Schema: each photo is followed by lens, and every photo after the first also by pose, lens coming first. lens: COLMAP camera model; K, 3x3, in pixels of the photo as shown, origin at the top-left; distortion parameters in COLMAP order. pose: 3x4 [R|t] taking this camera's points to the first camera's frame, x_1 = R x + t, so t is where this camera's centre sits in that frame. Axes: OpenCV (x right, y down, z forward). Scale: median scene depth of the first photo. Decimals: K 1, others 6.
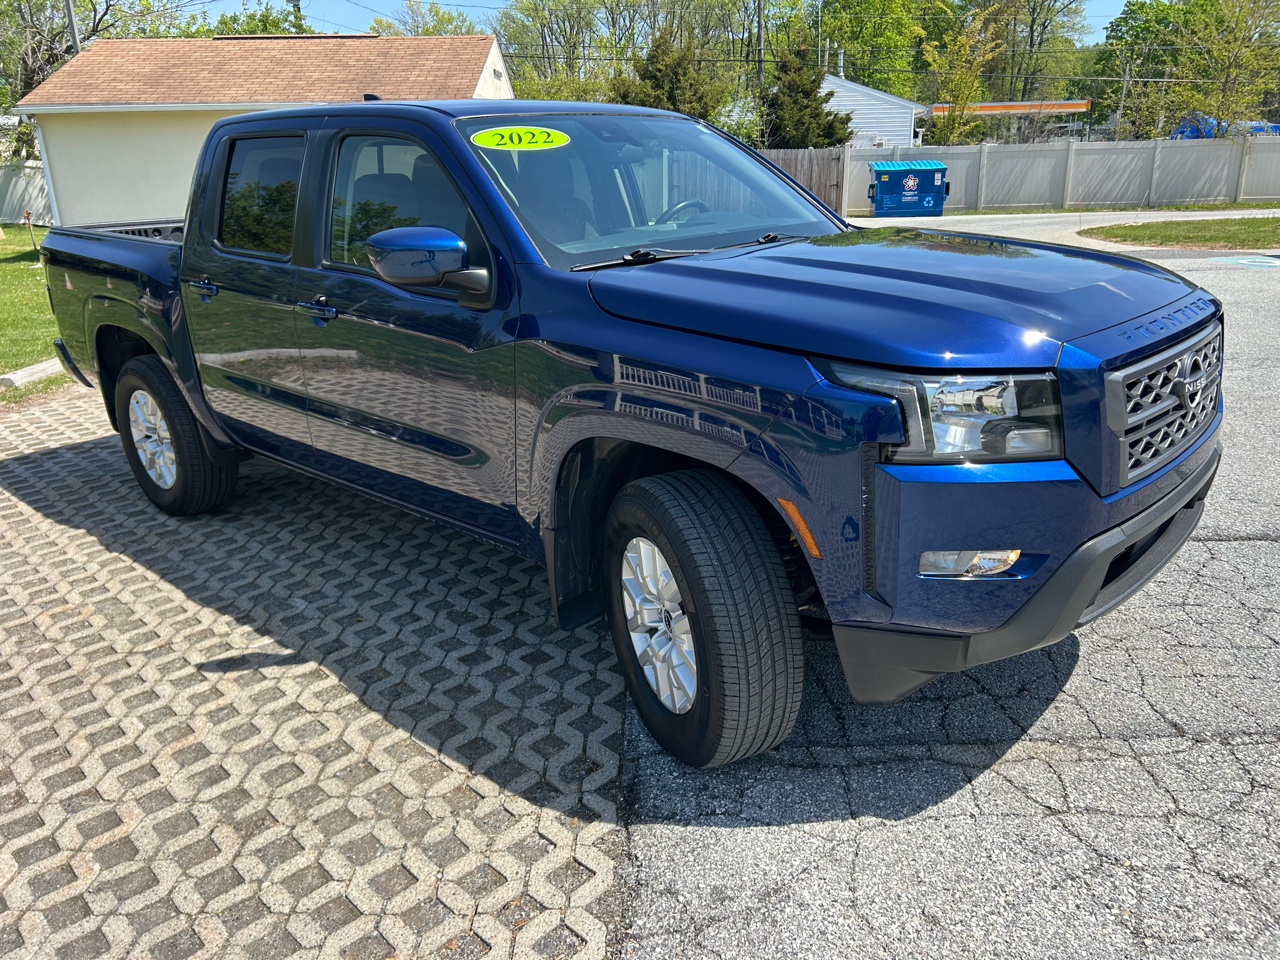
lens RADIAL K [[923.8, 0, 621.1], [0, 923.8, 477.9], [0, 0, 1]] dist [0.037674, -0.040871]
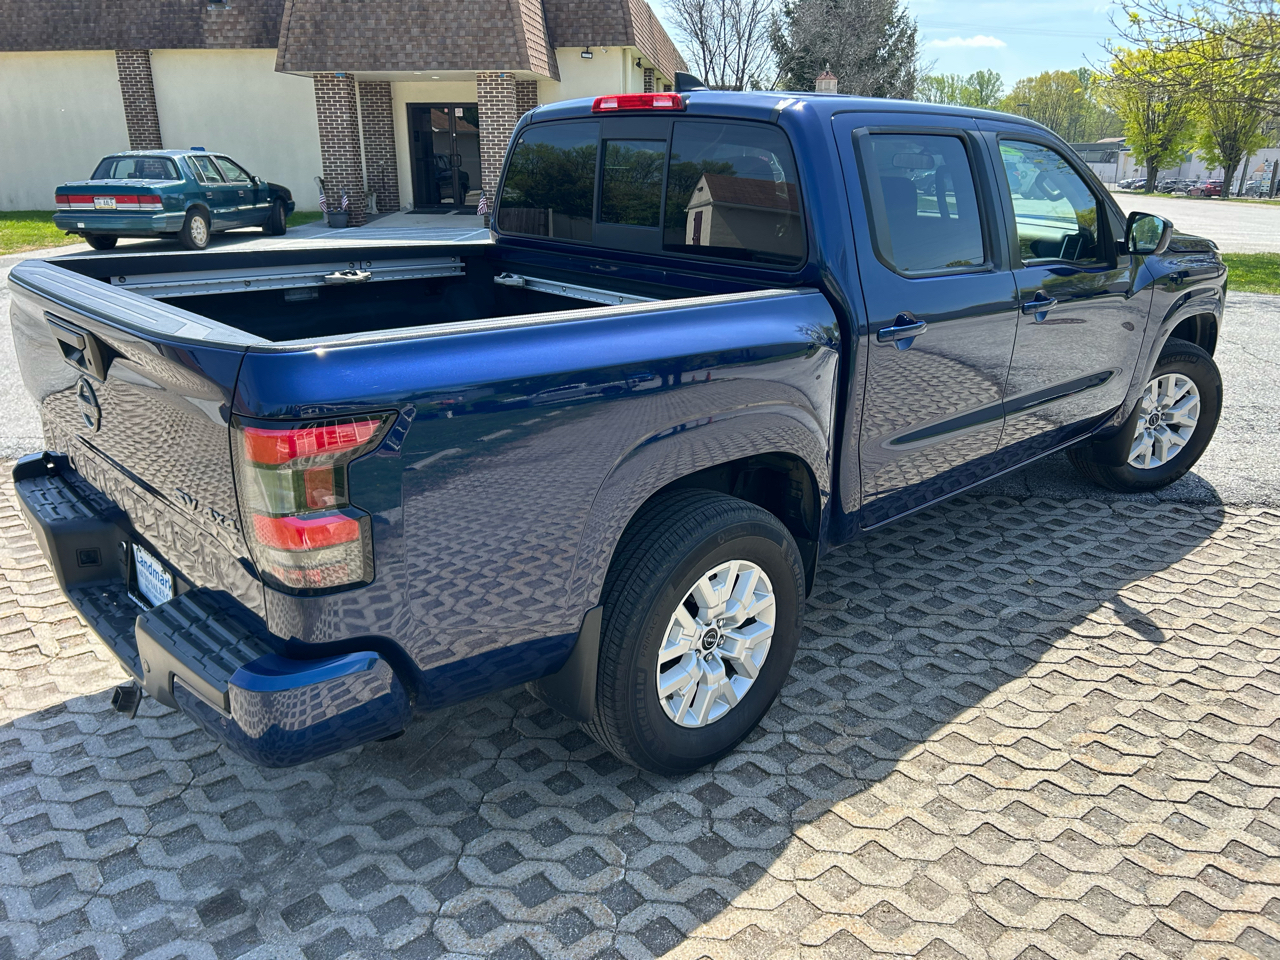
lens RADIAL K [[923.0, 0, 640.0], [0, 923.0, 480.0], [0, 0, 1]] dist [0.038280, -0.040511]
pose [[0.100306, -0.314659, 0.943890, -1.718256], [0.312440, 0.910648, 0.270375, -0.521308], [-0.944627, 0.267789, 0.189655, 1.534902]]
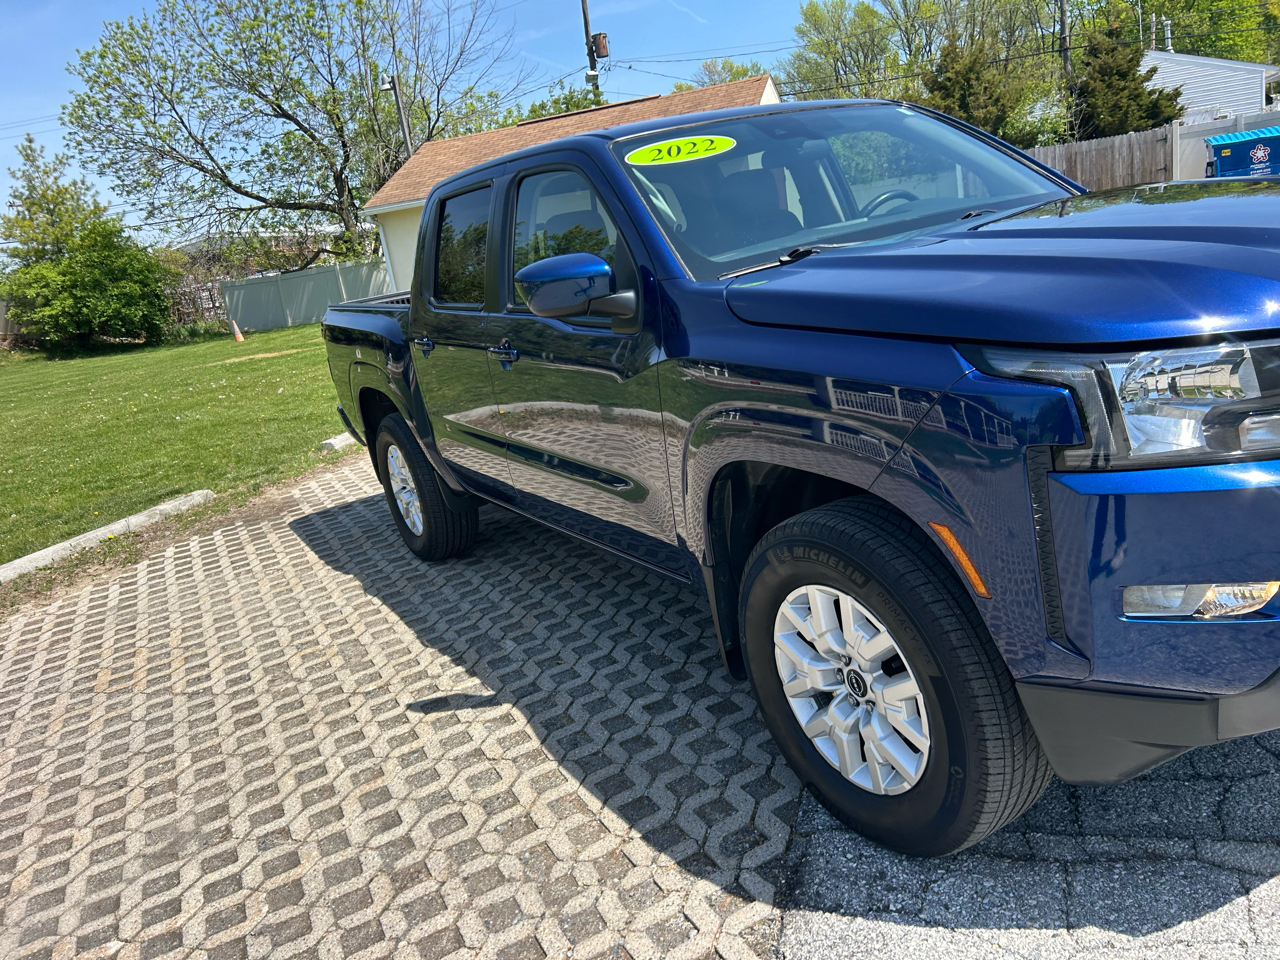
lens RADIAL K [[923.0, 0, 640.0], [0, 923.0, 480.0], [0, 0, 1]] dist [0.038280, -0.040511]
pose [[0.951637, -0.050799, -0.302995, 0.133239], [0.039555, 0.998286, -0.043137, 0.007149], [0.304667, 0.029065, 0.952015, 0.115319]]
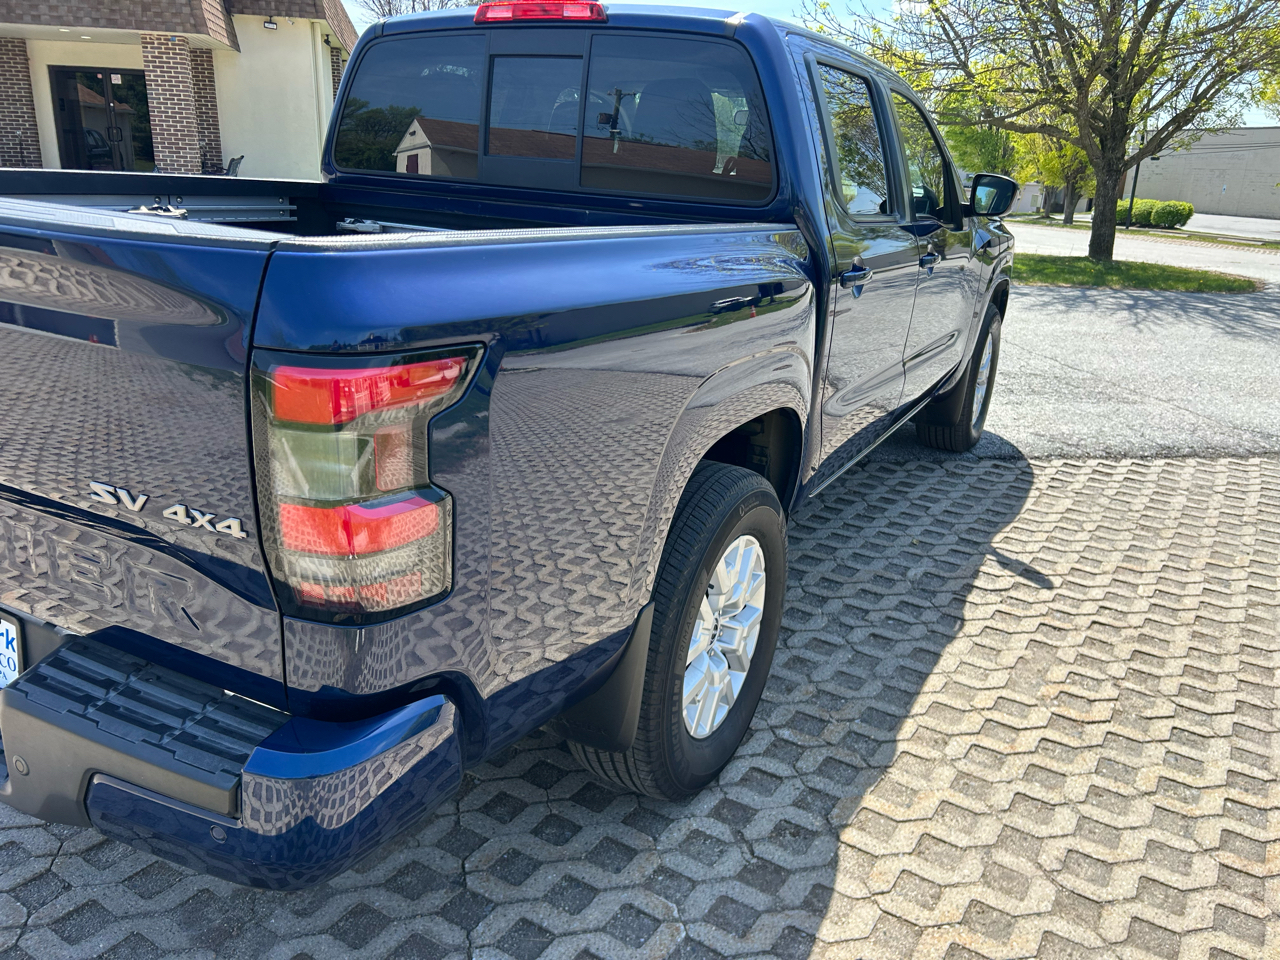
lens RADIAL K [[923.8, 0, 621.1], [0, 923.8, 477.9], [0, 0, 1]] dist [0.037674, -0.040871]
pose [[-0.205851, -0.310335, 0.928072, -1.556464], [0.274223, 0.892092, 0.359128, -0.527803], [-0.939376, 0.328426, -0.098537, 1.811346]]
